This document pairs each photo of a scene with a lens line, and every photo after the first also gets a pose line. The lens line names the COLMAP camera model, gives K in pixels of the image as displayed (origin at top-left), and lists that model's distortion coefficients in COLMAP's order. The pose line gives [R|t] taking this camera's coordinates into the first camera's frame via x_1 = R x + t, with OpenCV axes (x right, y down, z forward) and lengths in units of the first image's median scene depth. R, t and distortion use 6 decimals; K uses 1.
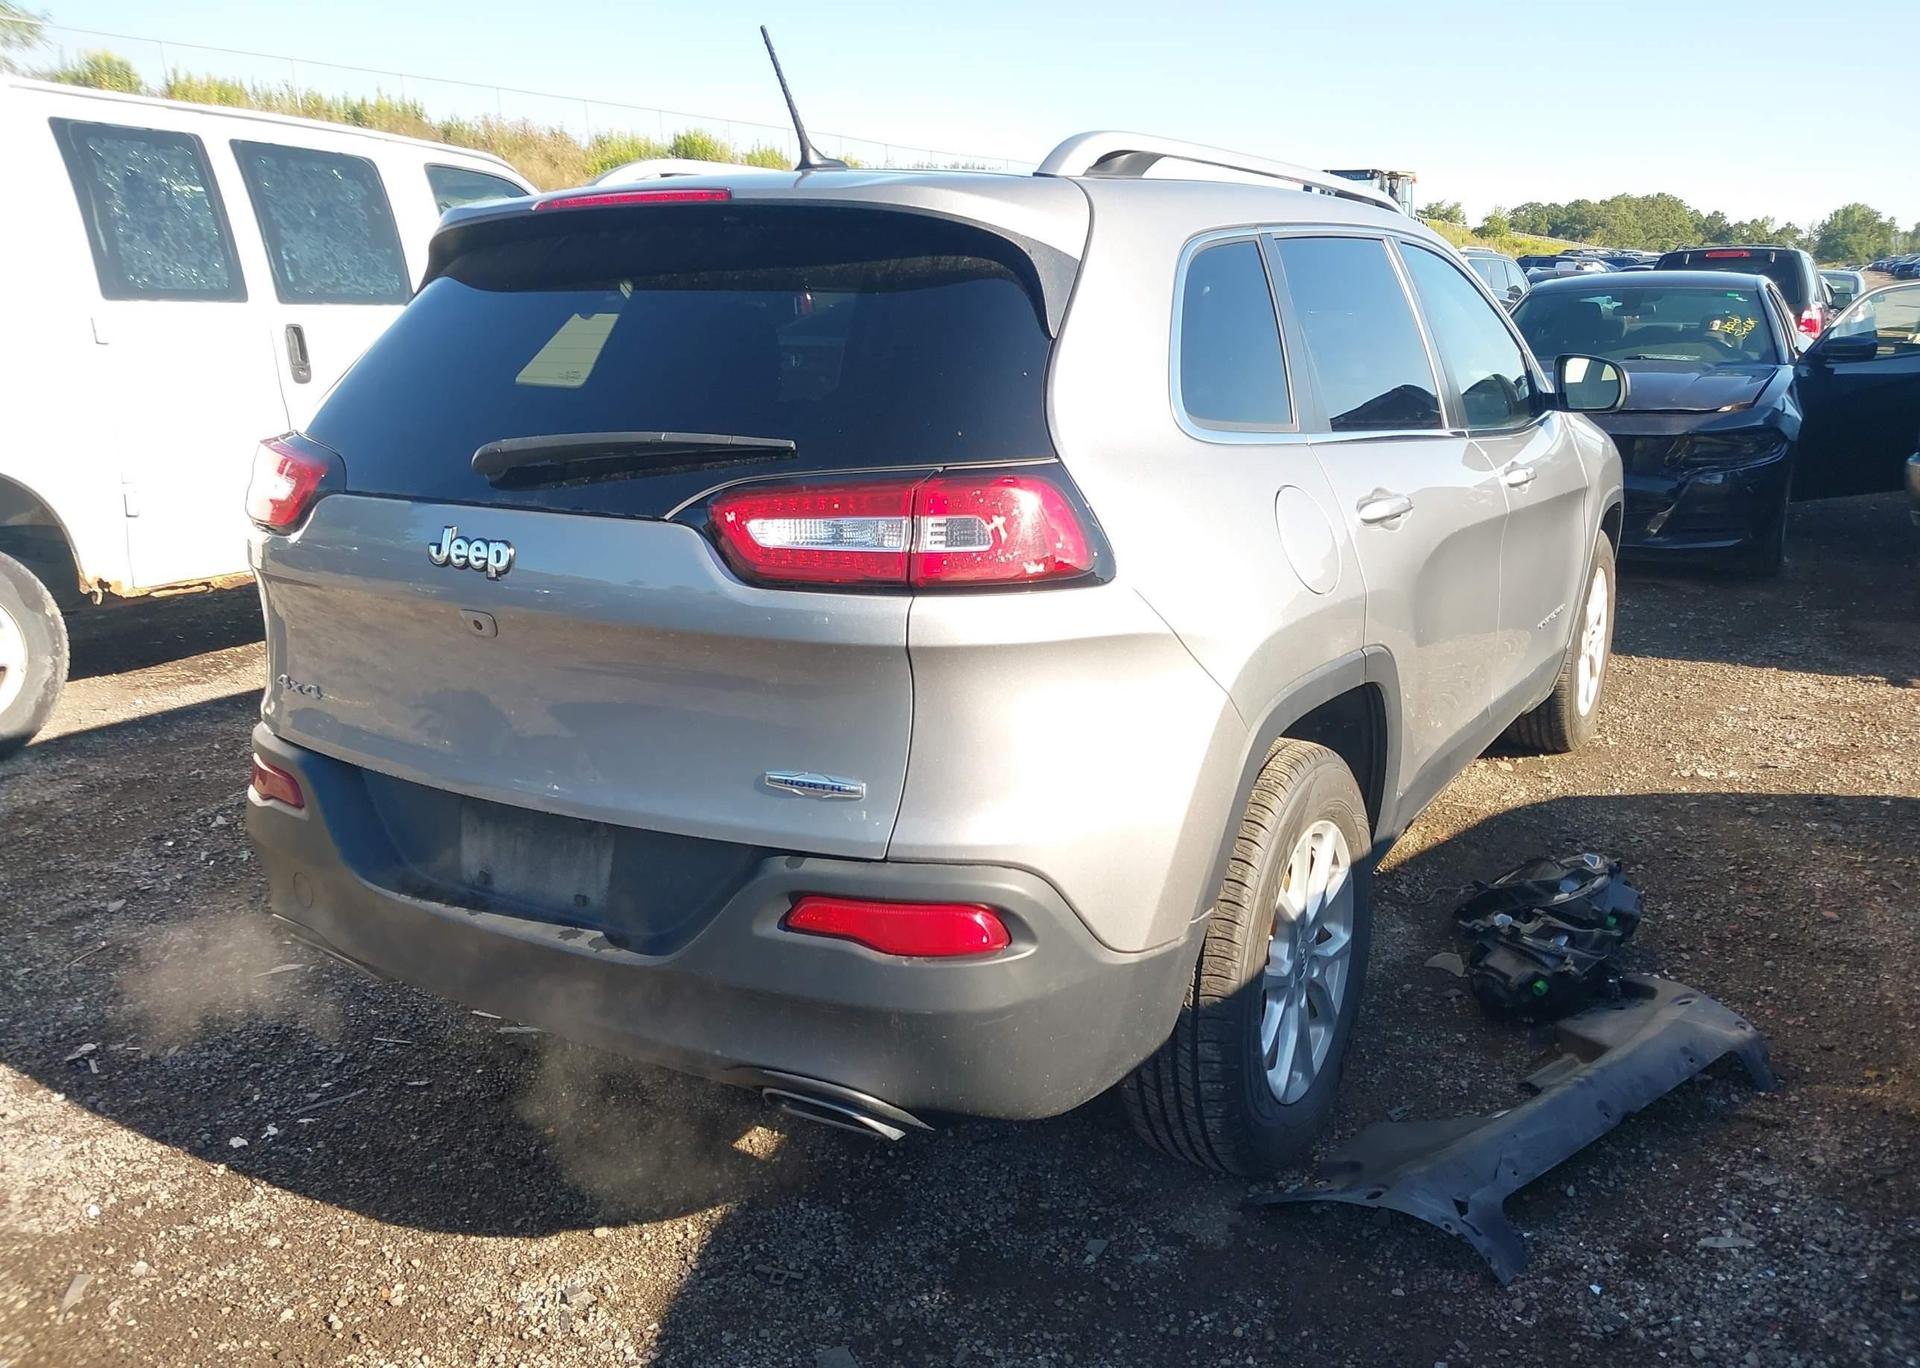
lens RADIAL K [[1559.5, 0, 960.0], [0, 1559.5, 684.0], [0, 0, 1]] dist [0.016041, -0.013333]
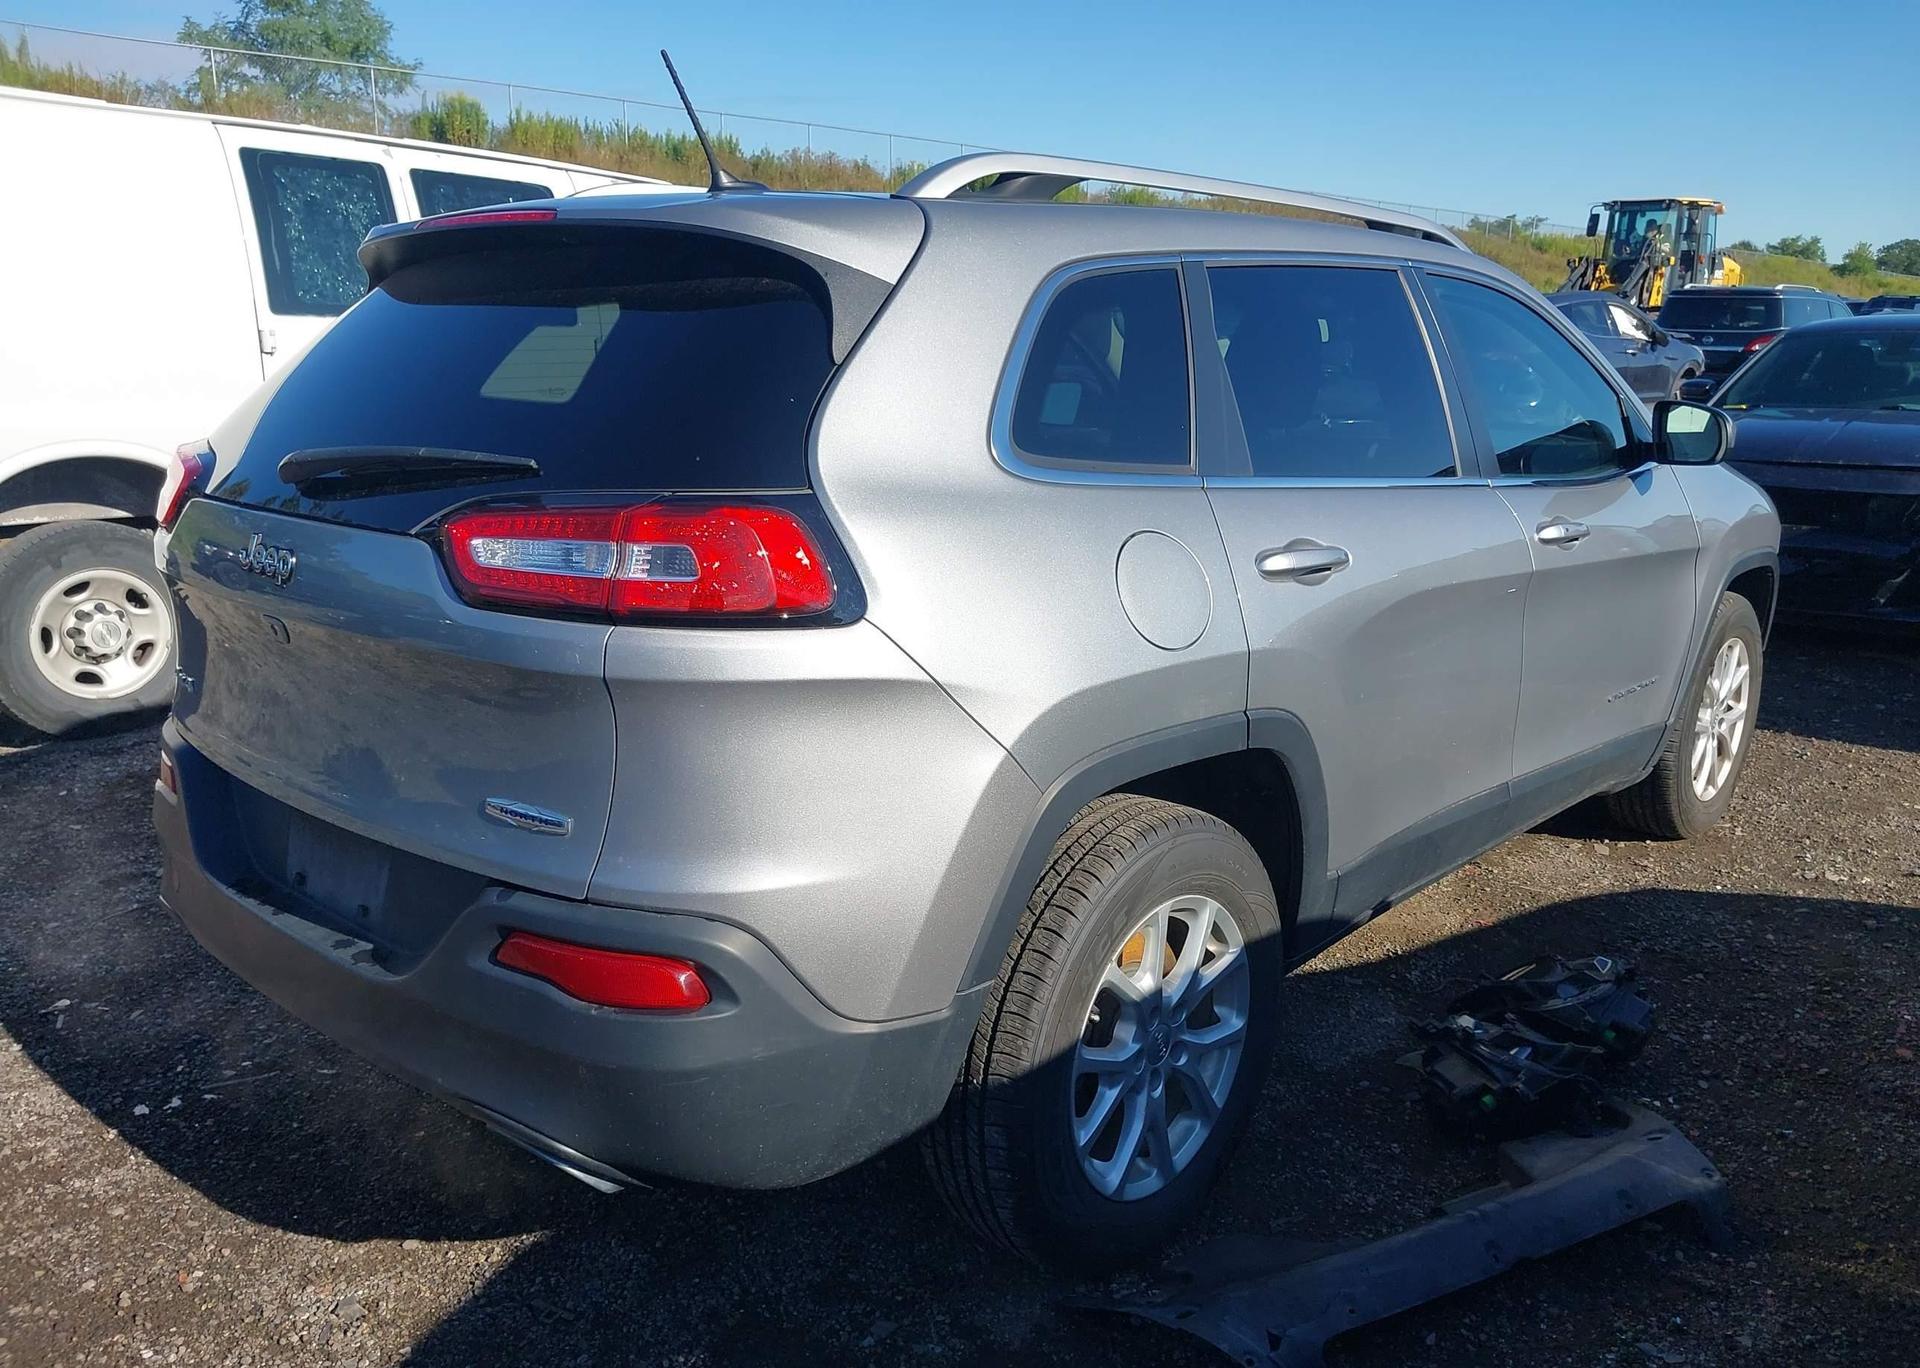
lens RADIAL K [[1542.5, 0, 958.5], [0, 1542.5, 663.7], [0, 0, 1]] dist [0.002396, -0.007849]
pose [[0.981149, 0.061720, -0.183130, 0.249440], [-0.066977, 0.997497, -0.022656, -0.018501], [0.181274, 0.034495, 0.982828, 0.076055]]
